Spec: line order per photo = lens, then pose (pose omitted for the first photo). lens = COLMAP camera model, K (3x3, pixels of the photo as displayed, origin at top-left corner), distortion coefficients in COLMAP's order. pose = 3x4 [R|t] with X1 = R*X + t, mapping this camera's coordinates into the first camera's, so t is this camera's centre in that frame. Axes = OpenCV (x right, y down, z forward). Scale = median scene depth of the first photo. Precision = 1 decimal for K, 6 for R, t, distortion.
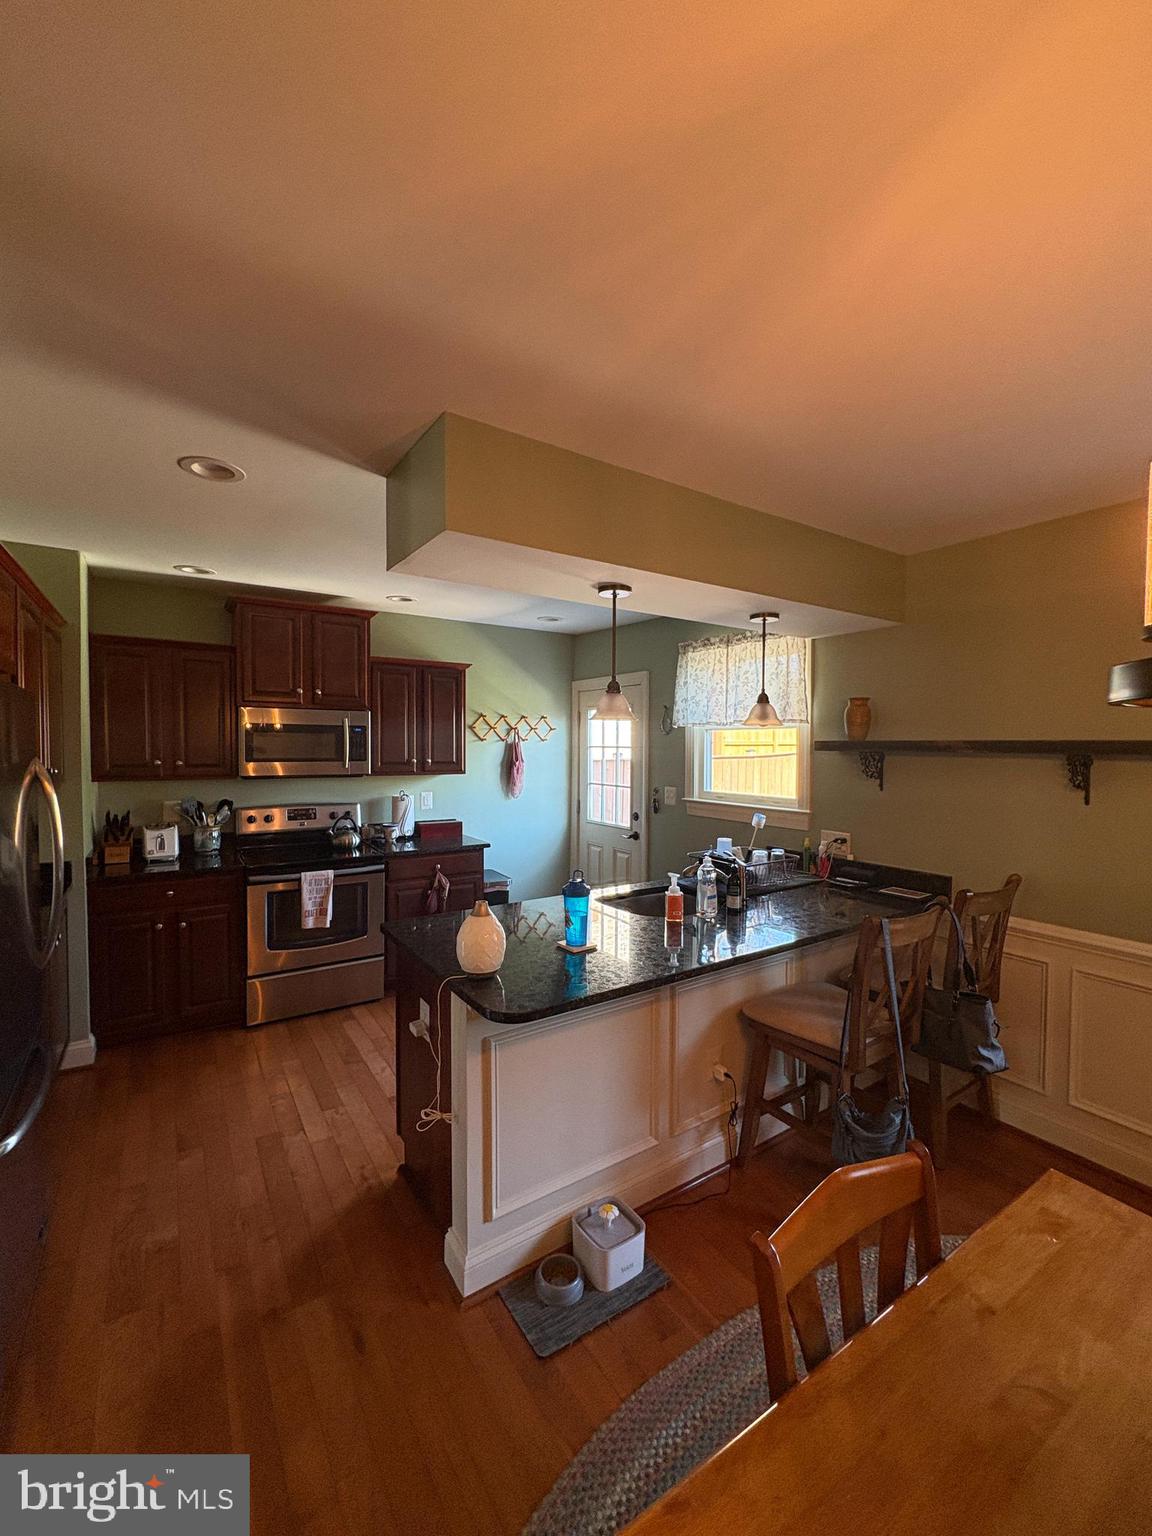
lens RADIAL K [[628.0, 0, 583.1], [0, 628.0, 763.5], [0, 0, 1]] dist [-0.001062, -0.000449]
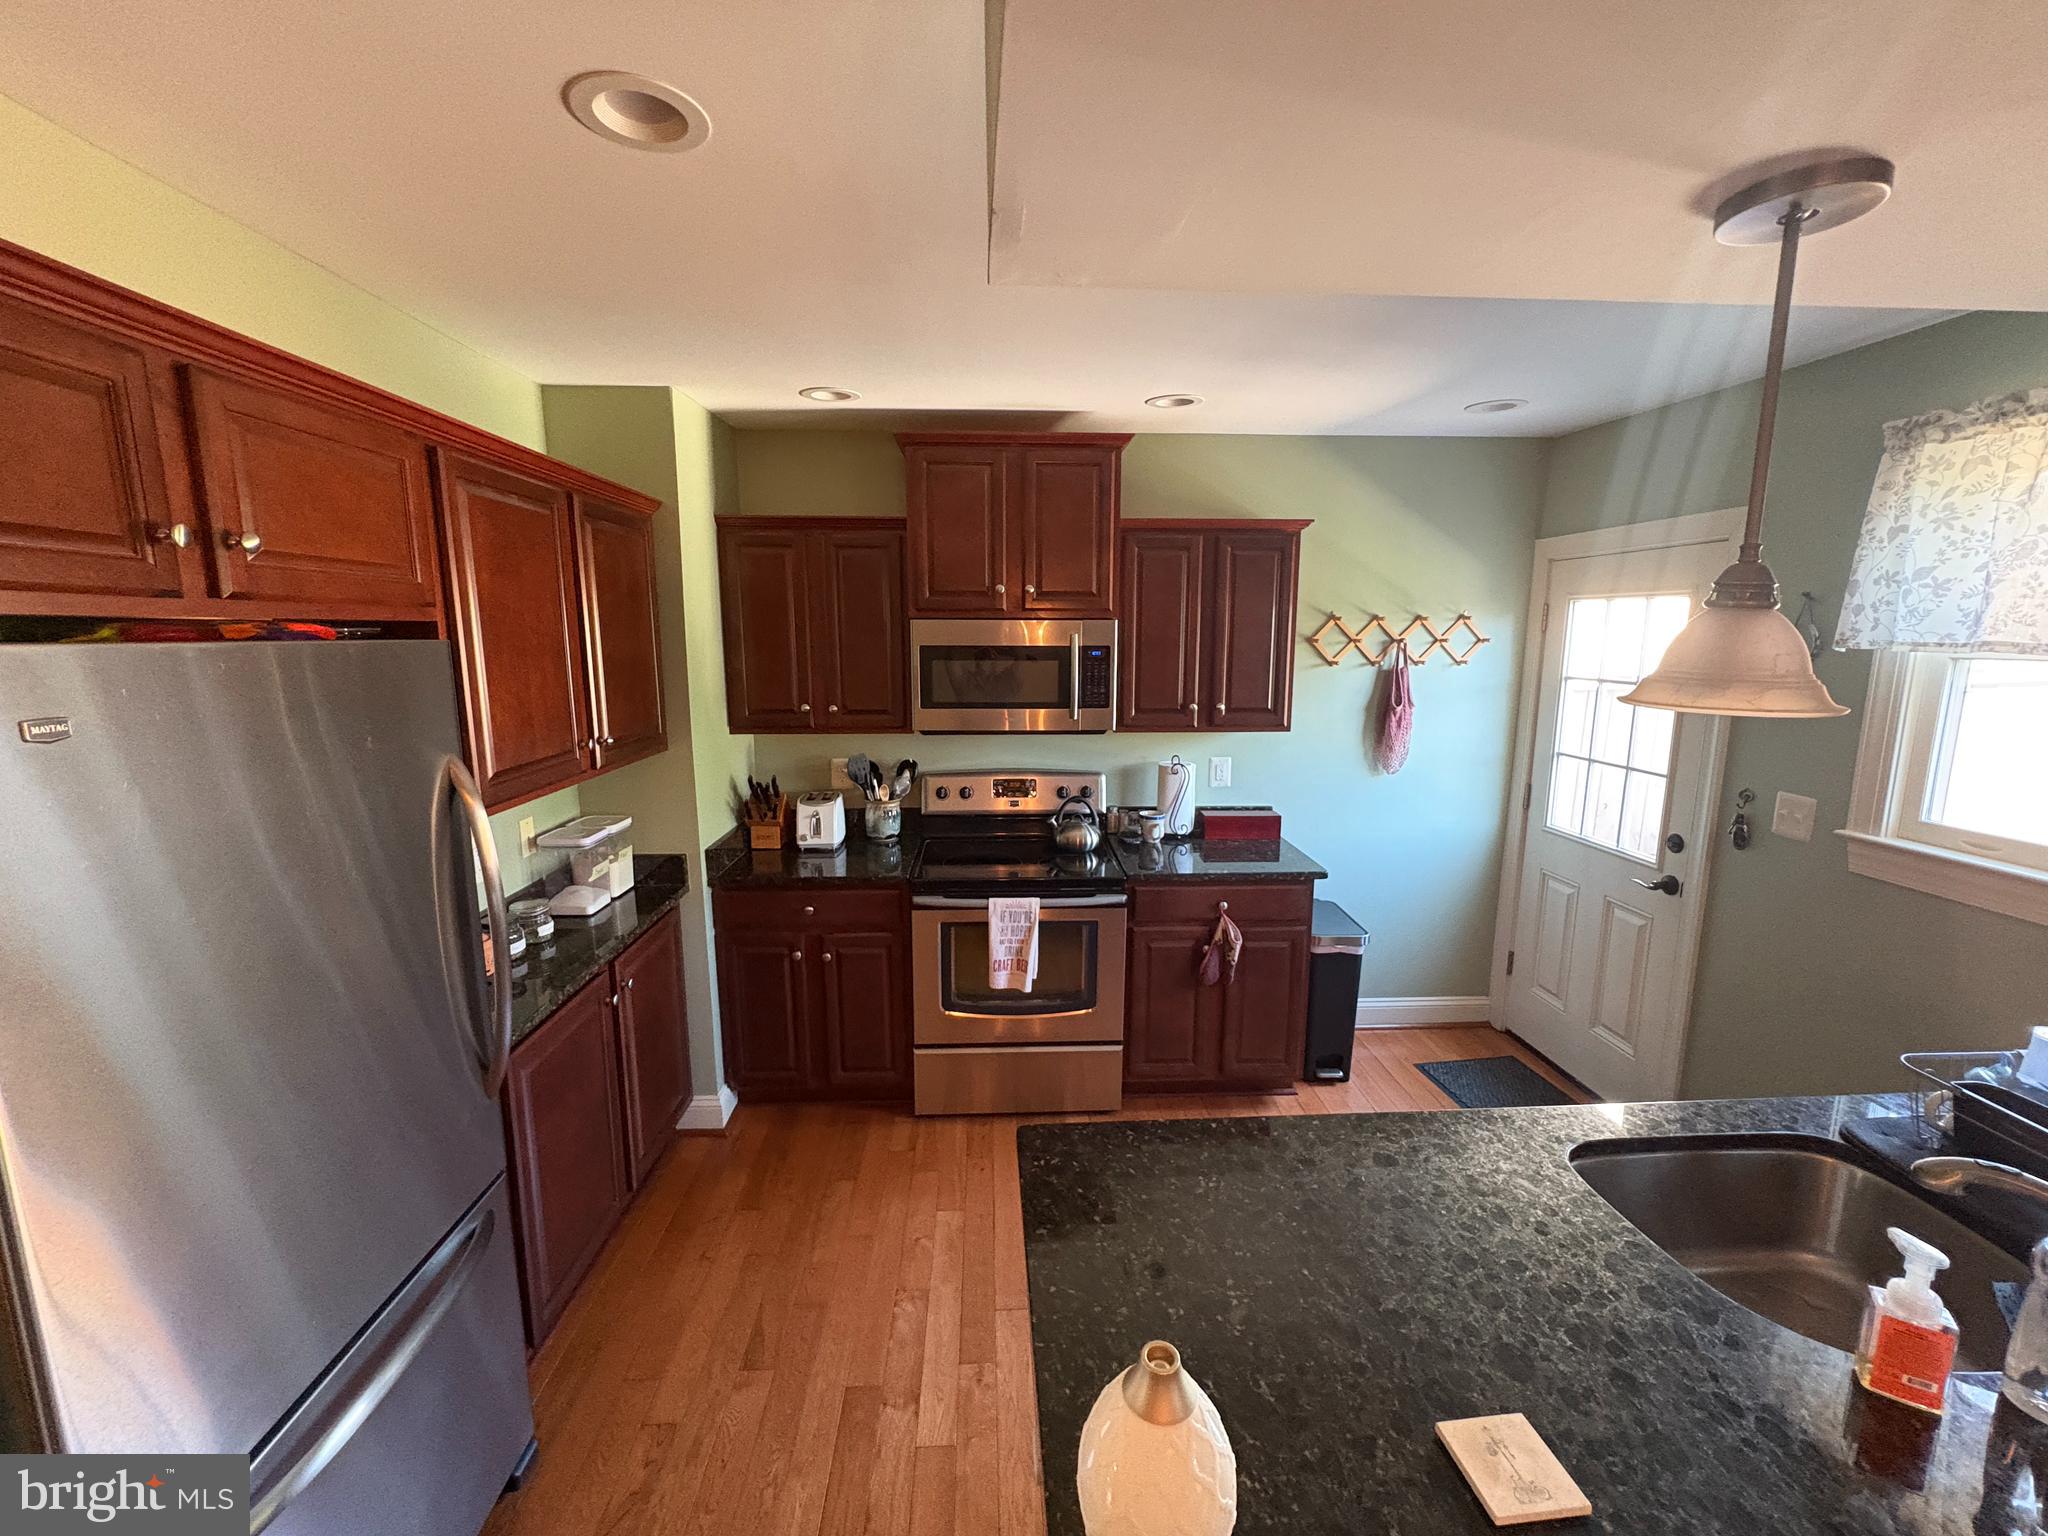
lens RADIAL K [[837.3, 0, 1026.3], [0, 837.3, 769.2], [0, 0, 1]] dist [-0.001062, -0.000449]
pose [[0.857452, 0.078950, -0.508472, -0.016403], [-0.010246, 0.990583, 0.136529, -0.051484], [0.514462, -0.111857, 0.850186, 0.303039]]
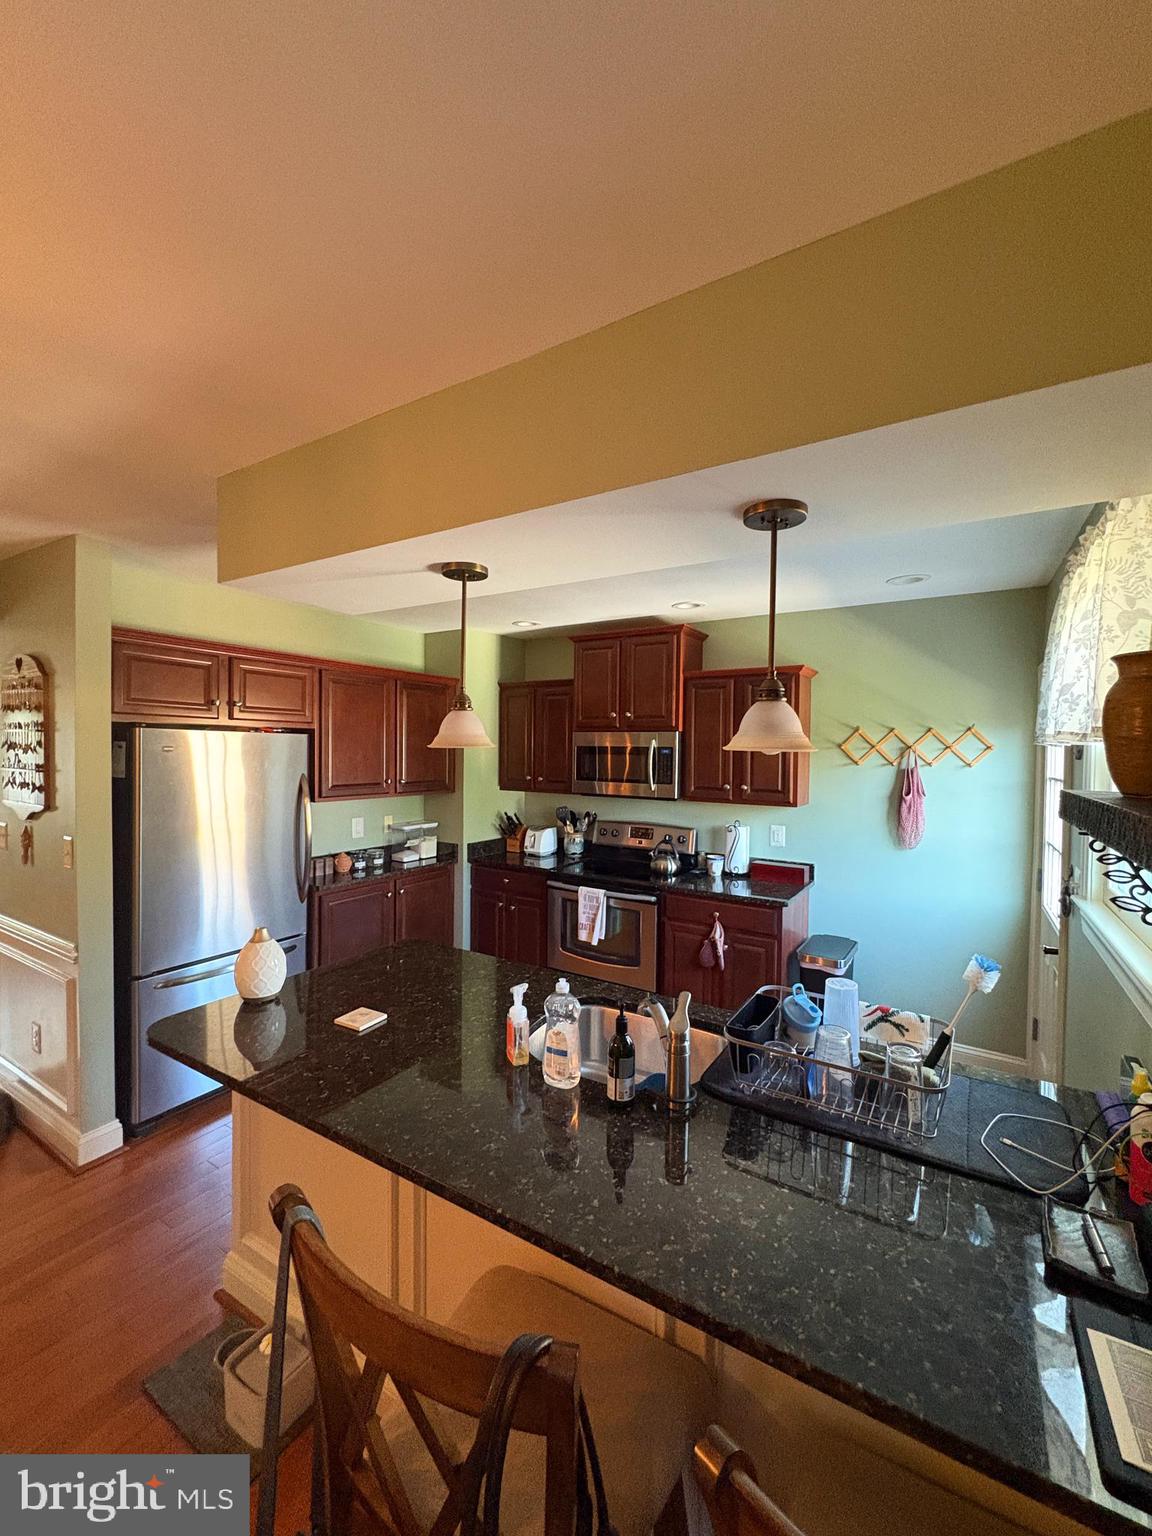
lens RADIAL K [[628.0, 0, 582.5], [0, 628.0, 764.5], [0, 0, 1]] dist [-0.001062, -0.000449]
pose [[0.411088, 0.015865, -0.911457, 0.453955], [-0.038764, 0.999248, -0.000090, -0.028352], [0.910771, 0.035369, 0.411394, 0.485236]]
